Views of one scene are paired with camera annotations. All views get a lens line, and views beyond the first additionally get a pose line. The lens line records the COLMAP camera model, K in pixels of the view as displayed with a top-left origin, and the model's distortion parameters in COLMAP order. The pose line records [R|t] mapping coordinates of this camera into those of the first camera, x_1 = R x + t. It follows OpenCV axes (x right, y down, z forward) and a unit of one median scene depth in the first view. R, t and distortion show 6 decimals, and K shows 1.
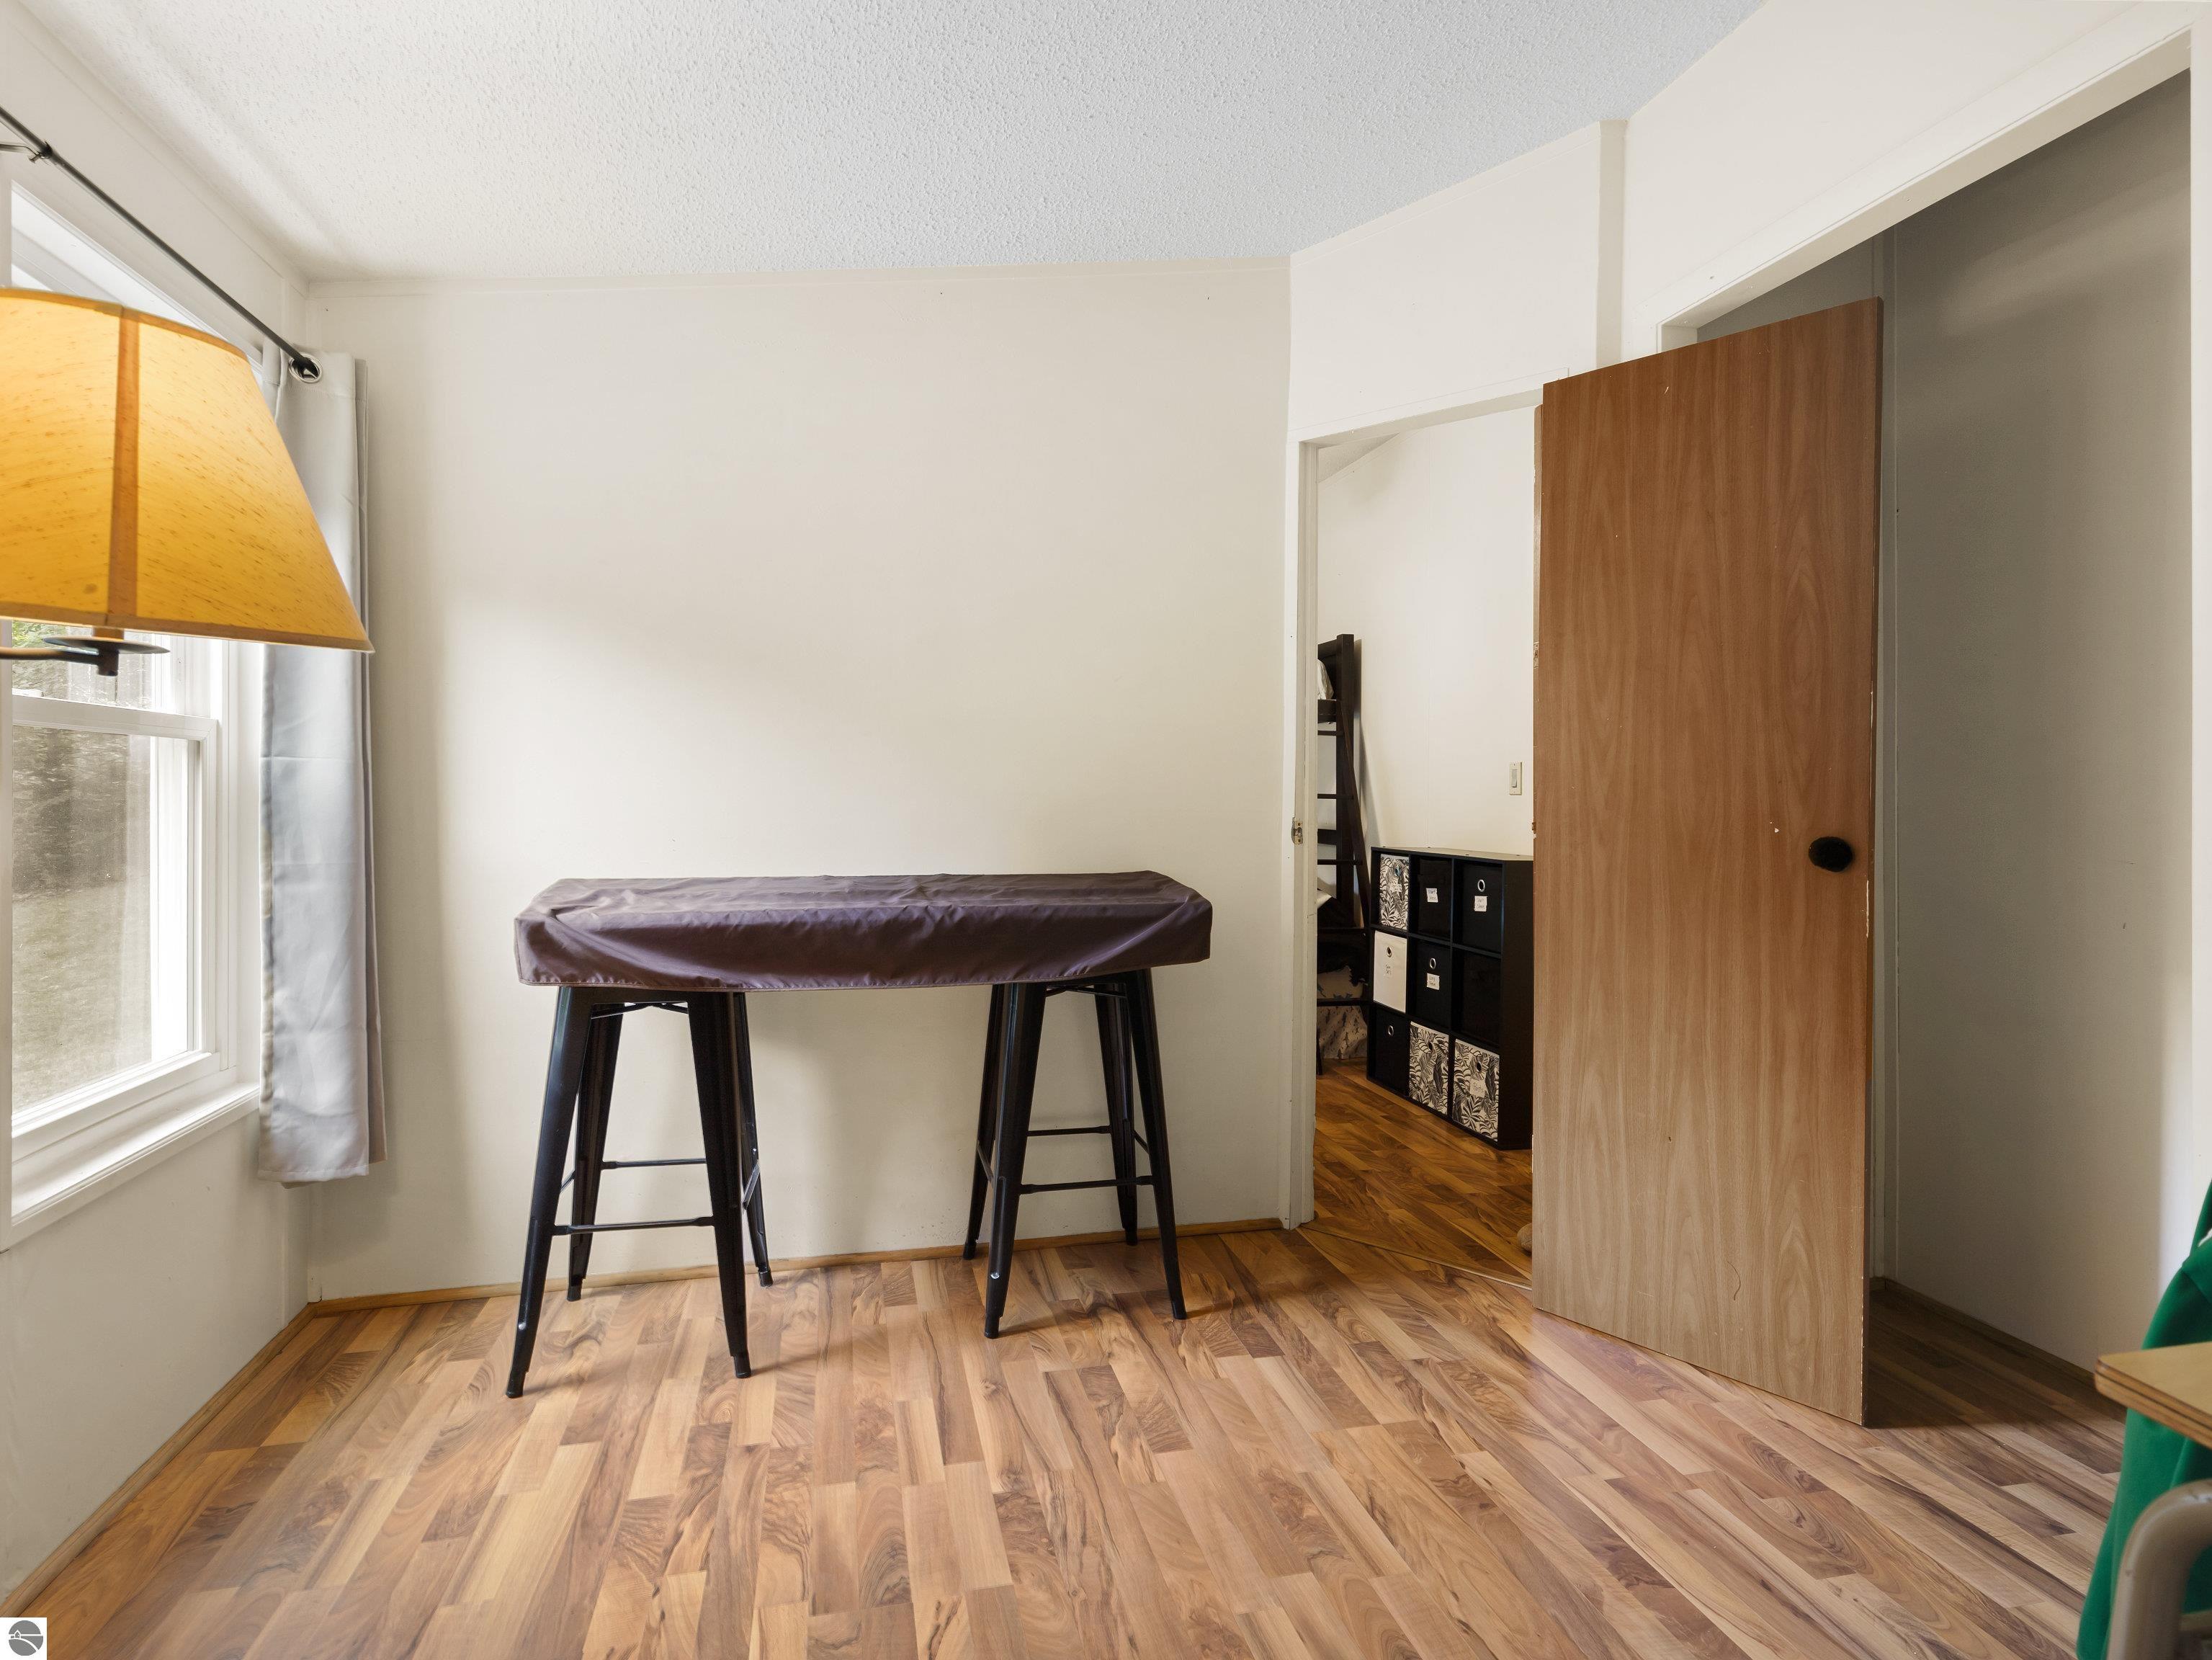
lens RADIAL K [[1148.8, 0, 1103.2], [0, 1148.8, 823.6], [0, 0, 1]] dist [0.003062, -0.000250]
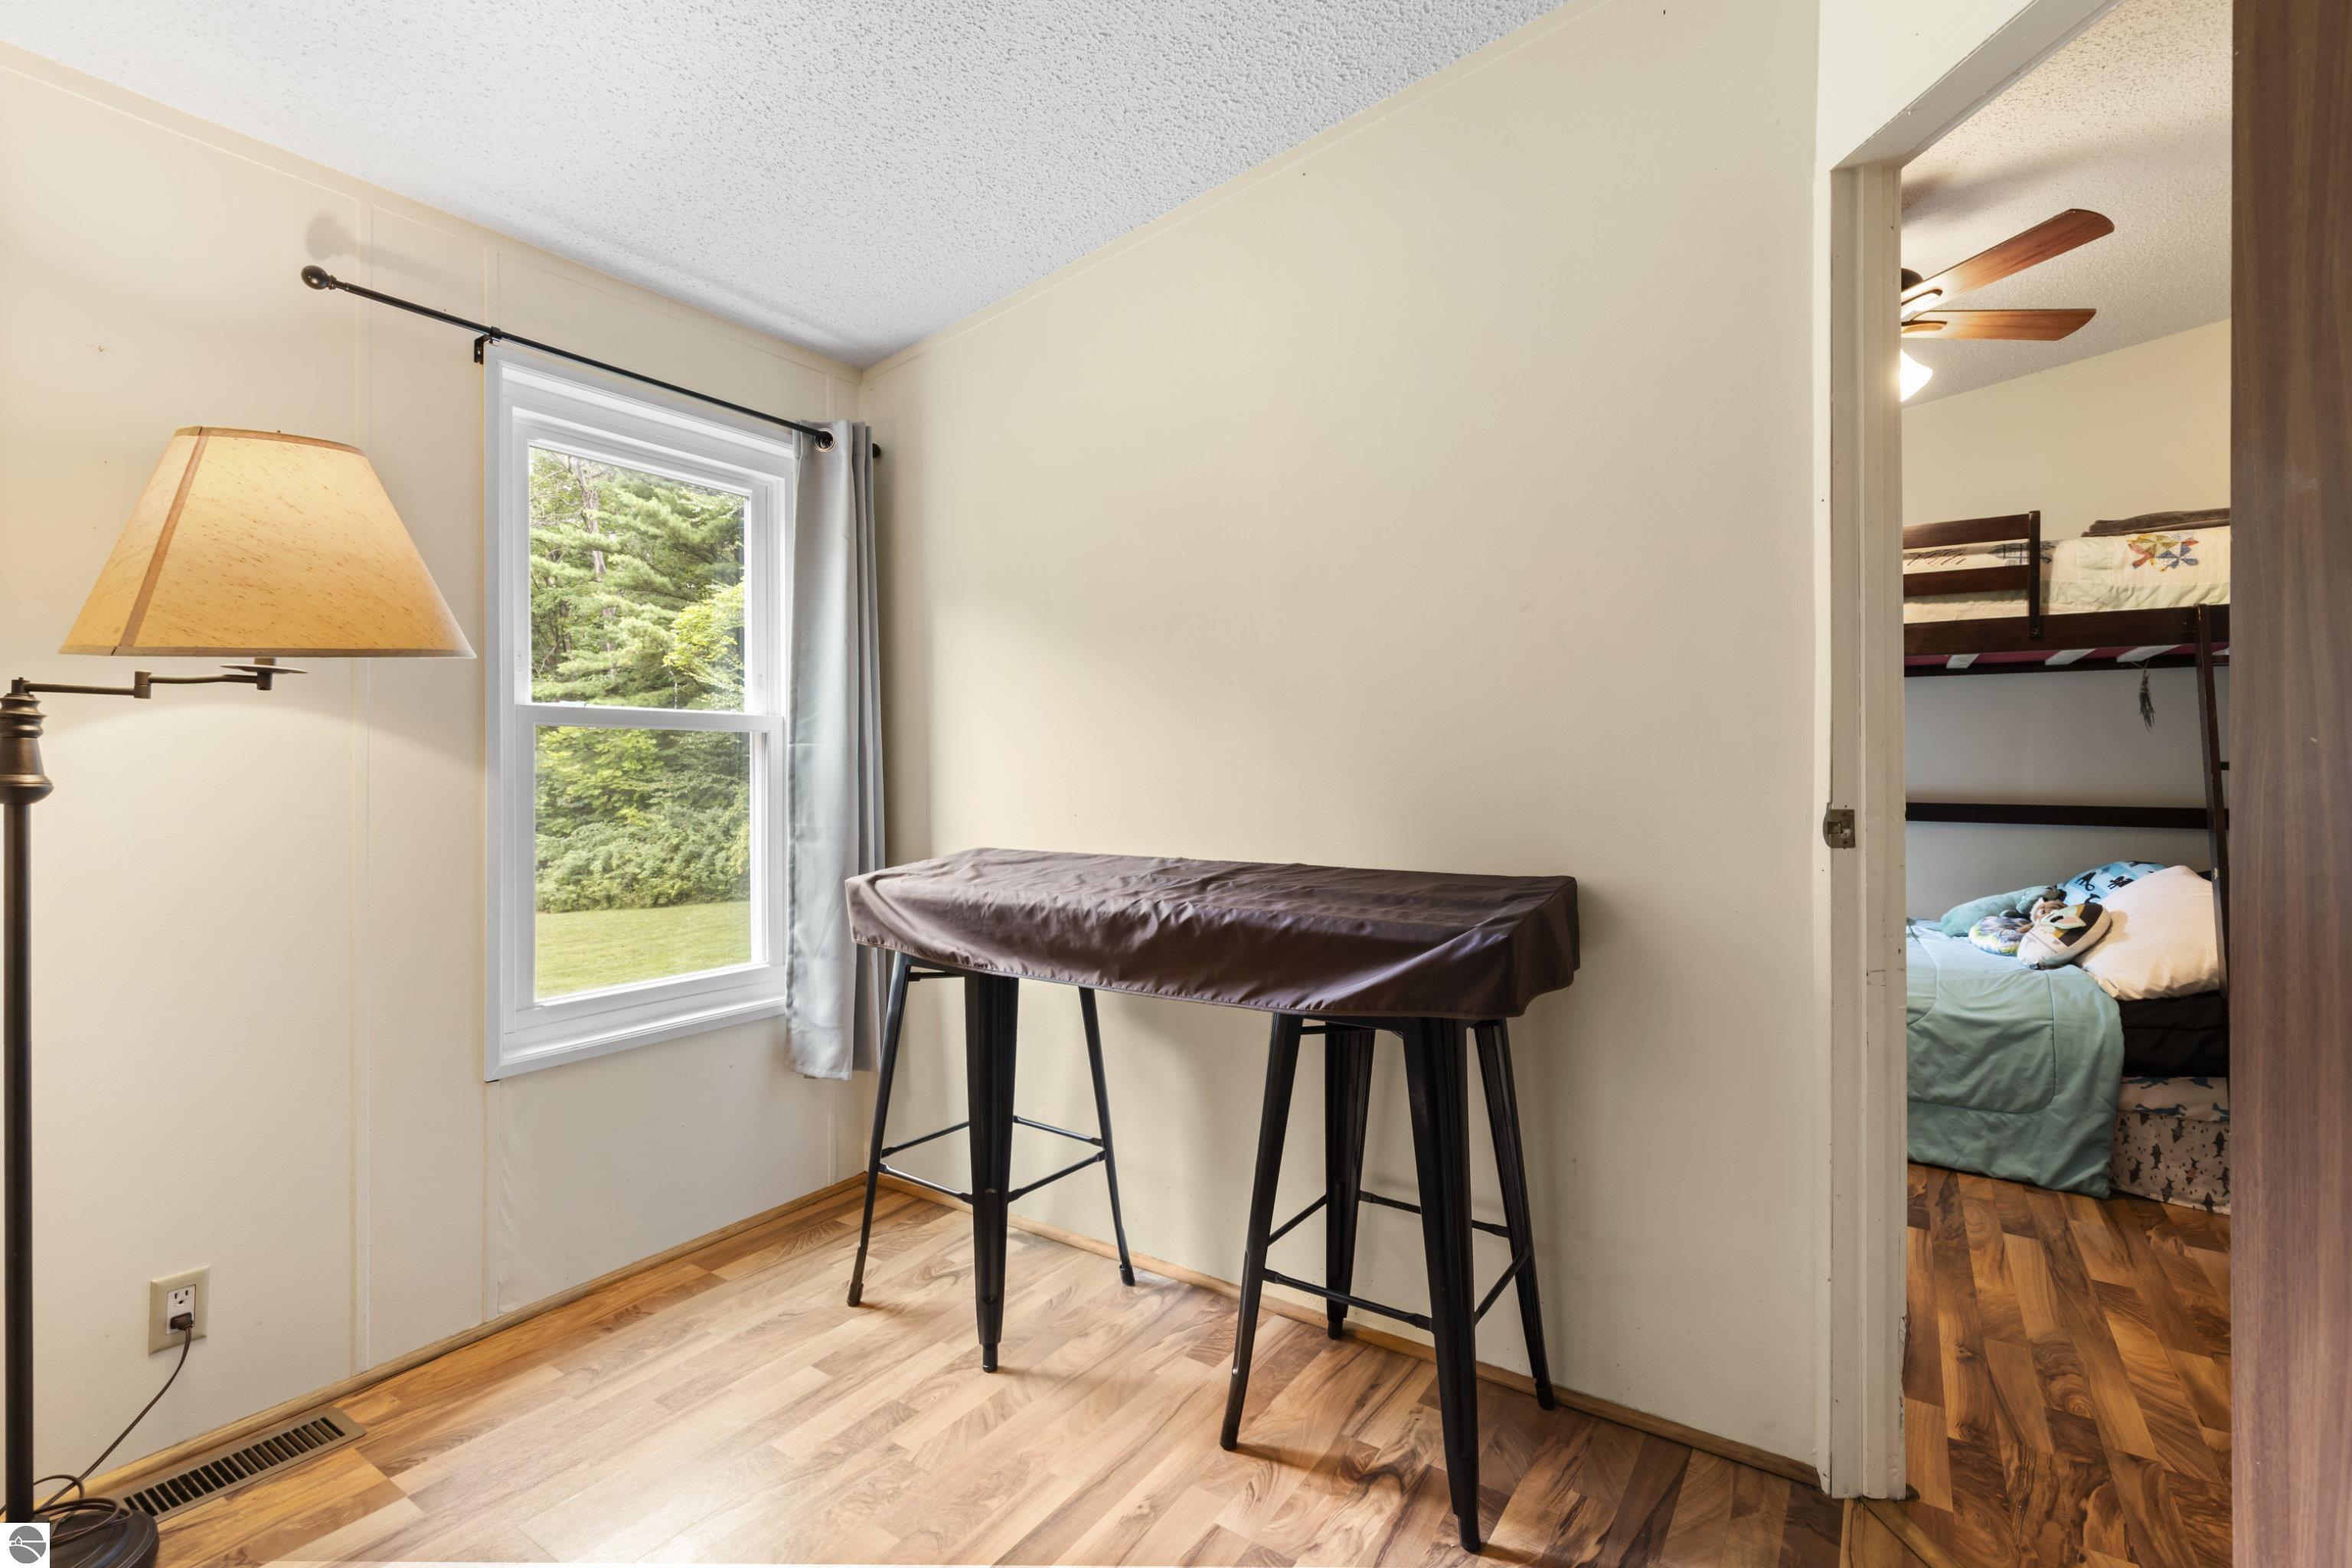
lens RADIAL K [[1070.8, 0, 1153.3], [0, 1070.8, 779.5], [0, 0, 1]] dist [-0.000783, -0.000245]
pose [[0.673700, 0.000682, -0.739005, 0.438119], [-0.011411, 0.999890, -0.009479, -0.010006], [0.738917, 0.014819, 0.673634, 0.476162]]
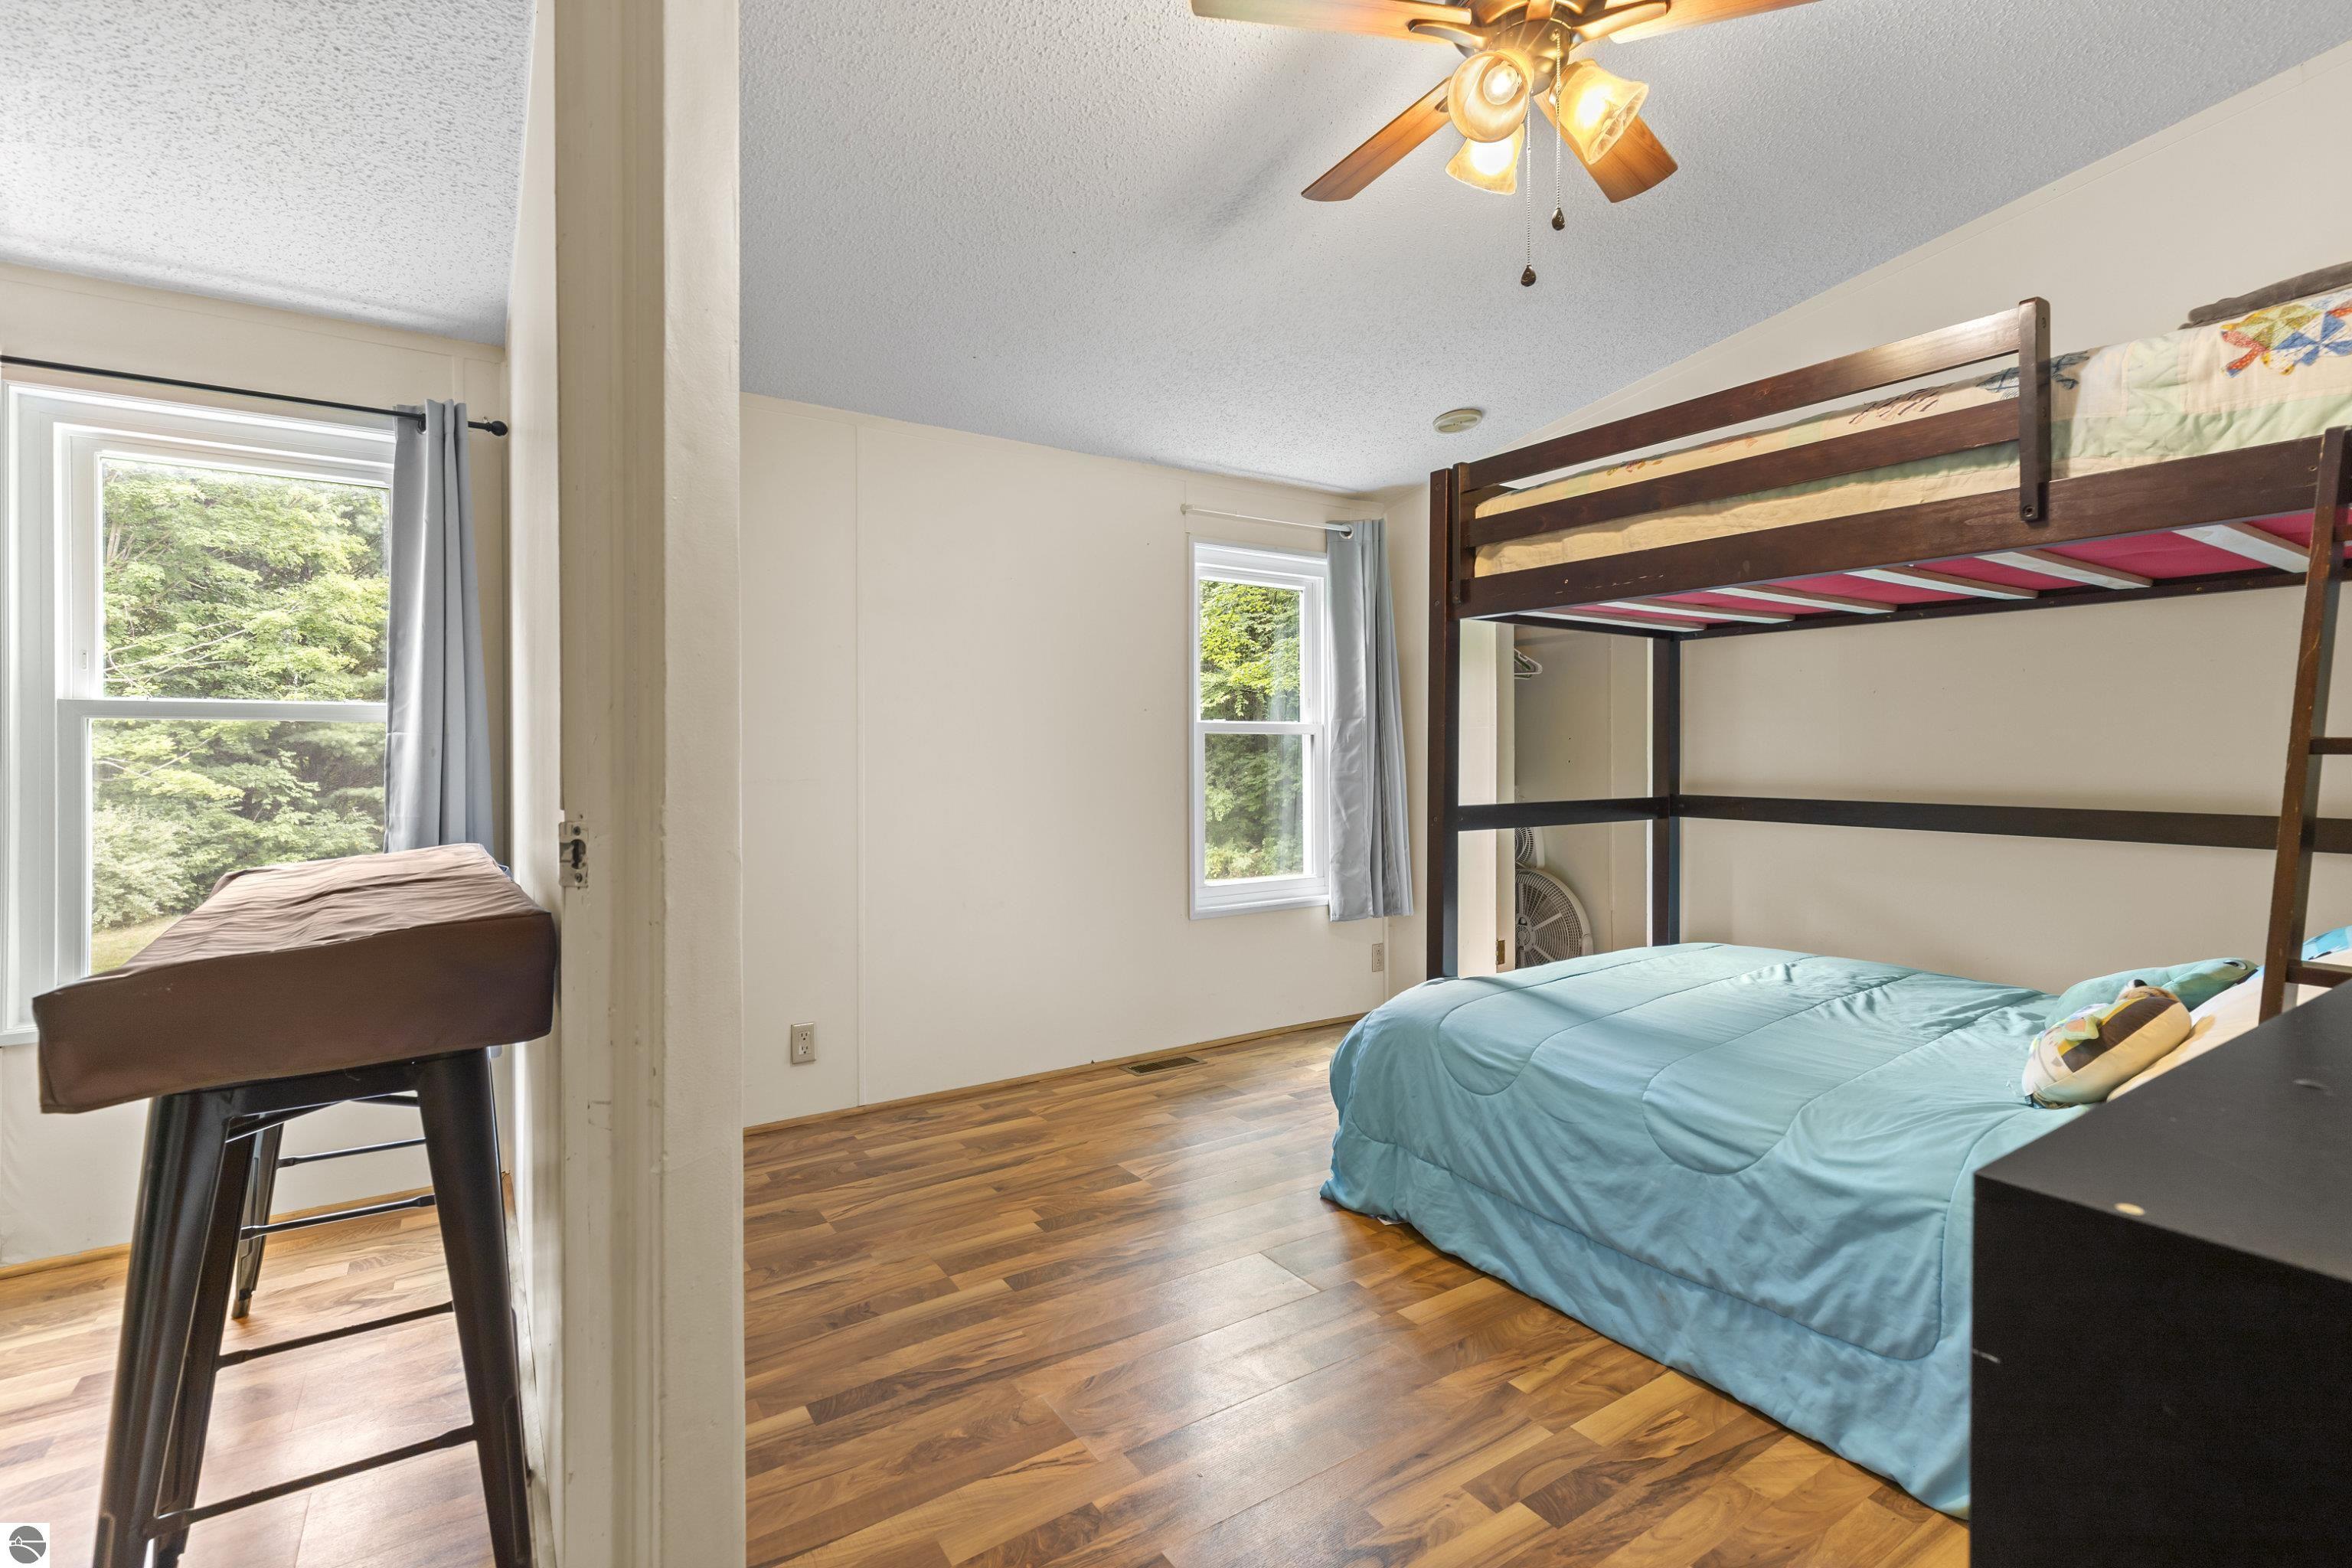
lens RADIAL K [[1078.1, 0, 1178.2], [0, 1078.1, 771.1], [0, 0, 1]] dist [0.002471, 0.000045]
pose [[0.348678, 0.003998, -0.937234, 0.708979], [-0.015356, 0.999881, -0.001448, -0.026208], [0.937117, 0.014897, 0.348697, 1.383701]]
